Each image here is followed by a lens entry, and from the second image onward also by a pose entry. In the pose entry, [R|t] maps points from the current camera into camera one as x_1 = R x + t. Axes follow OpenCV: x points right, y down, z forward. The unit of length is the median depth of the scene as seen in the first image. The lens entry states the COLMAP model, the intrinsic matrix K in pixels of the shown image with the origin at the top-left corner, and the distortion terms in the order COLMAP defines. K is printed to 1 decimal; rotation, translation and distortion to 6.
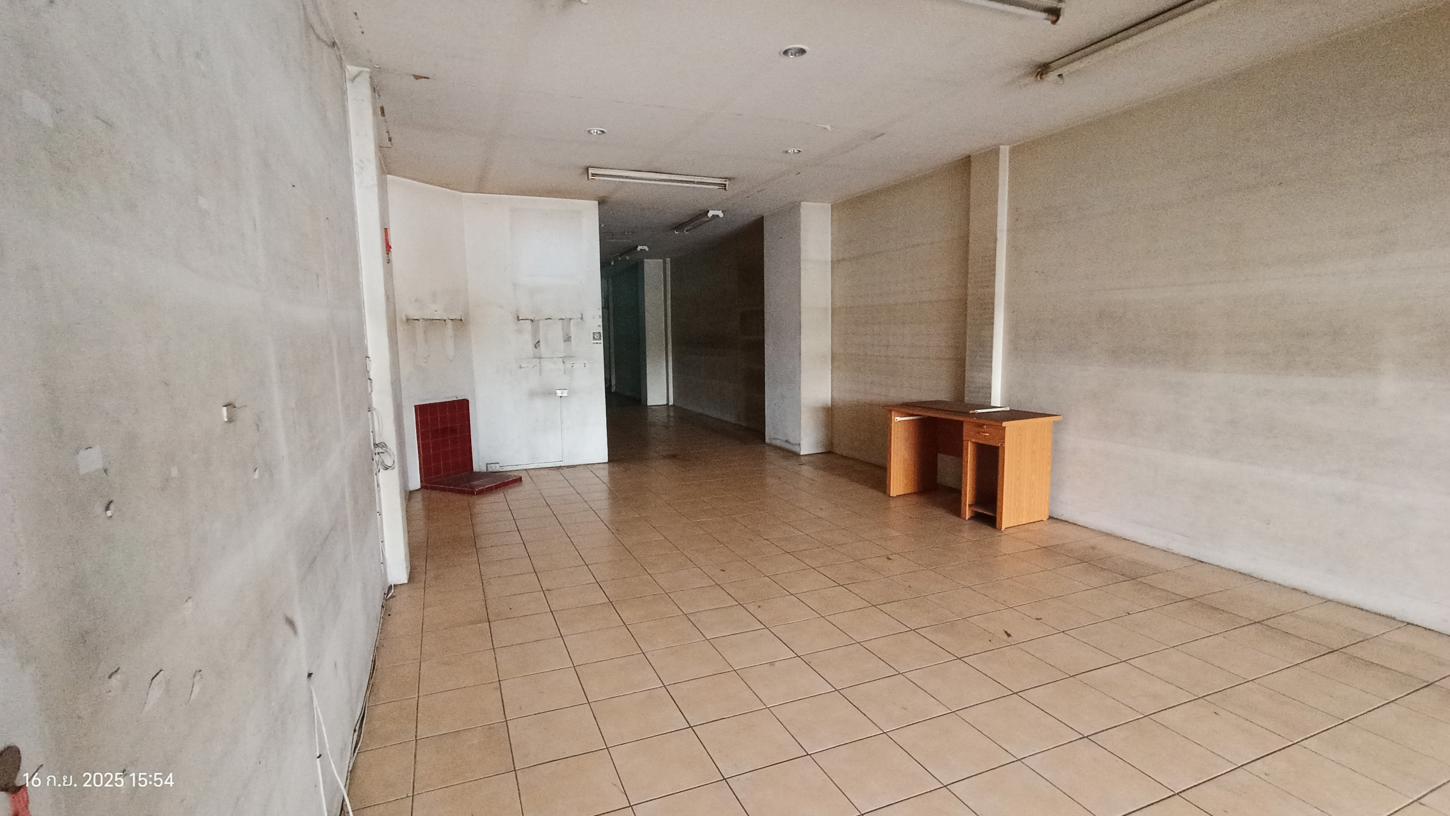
lens RADIAL K [[662.4, 0, 711.9], [0, 662.4, 413.9], [0, 0, 1]] dist [-0.029065, 0.014362]
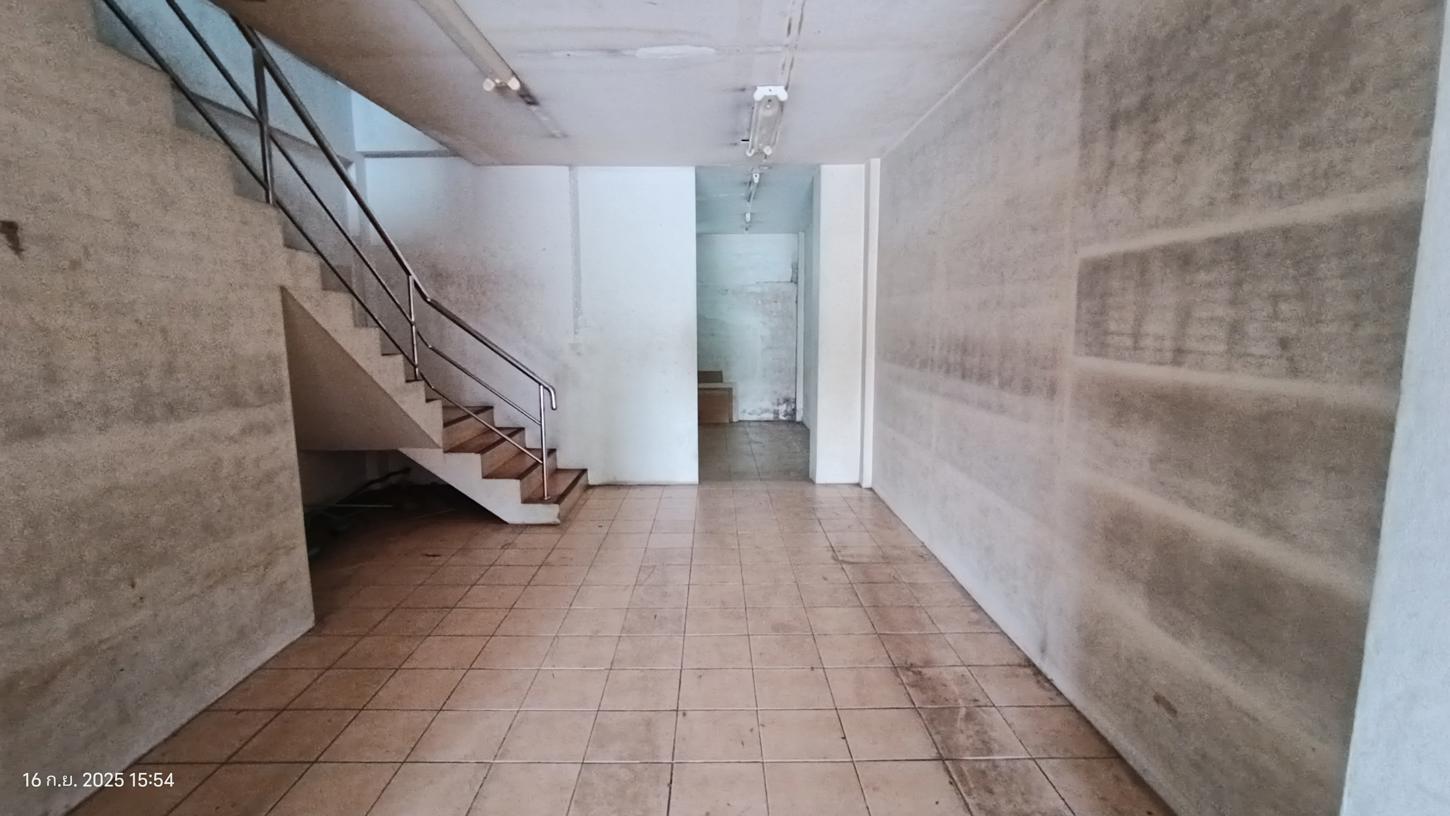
lens RADIAL K [[662.4, 0, 725.1], [0, 662.4, 417.4], [0, 0, 1]] dist [-0.029065, 0.014362]
pose [[0.933333, 0.058733, -0.354174, 0.013970], [-0.048914, 0.998131, 0.036621, -0.169544], [0.355663, -0.016856, 0.934462, 1.250768]]
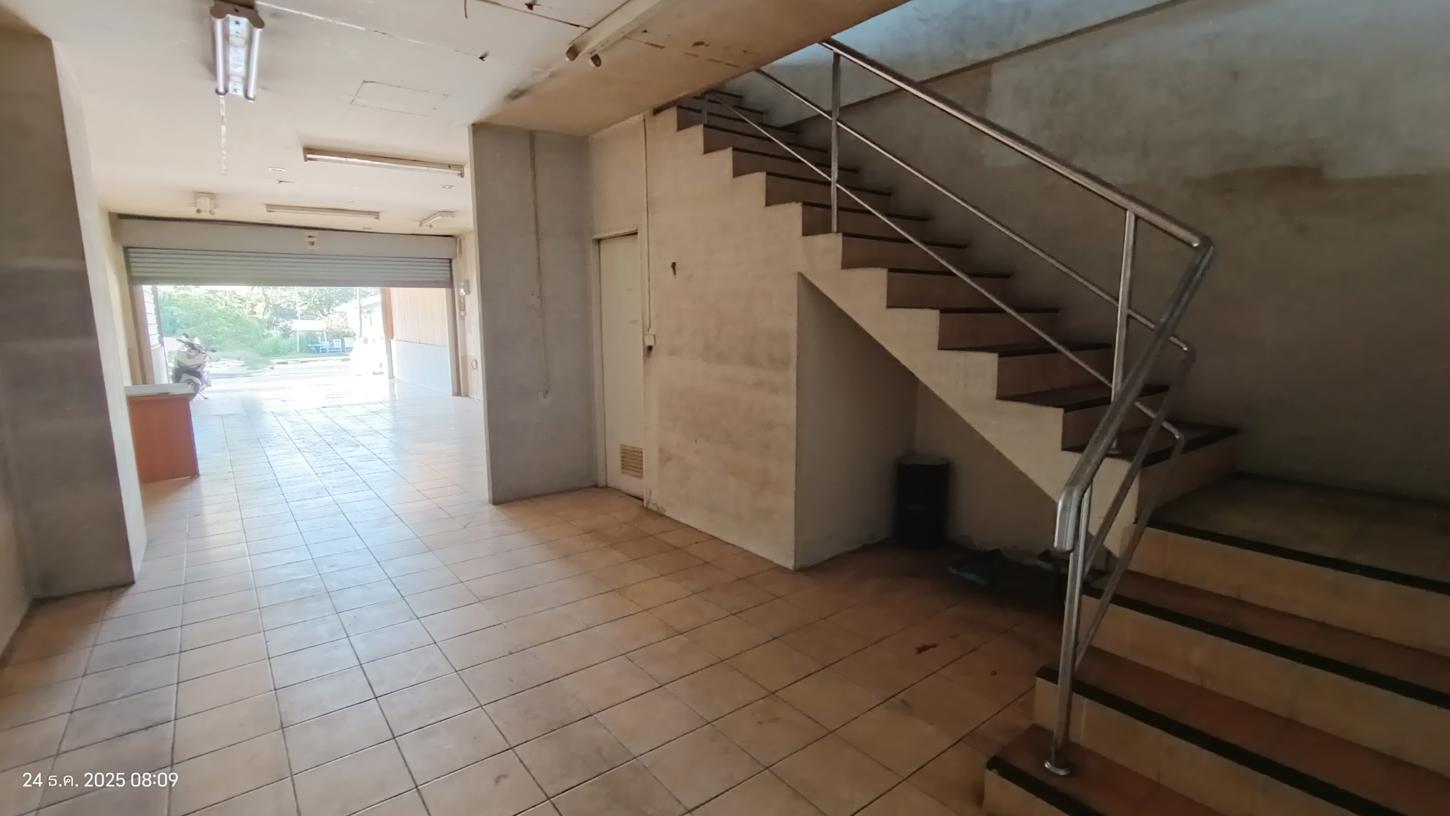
lens RADIAL K [[662.4, 0, 722.2], [0, 662.4, 416.9], [0, 0, 1]] dist [-0.029065, 0.014362]
pose [[-0.960933, 0.057352, -0.270775, -0.276503], [-0.019225, 0.962104, 0.272004, -0.275860], [0.276113, 0.266583, -0.923415, 2.209972]]
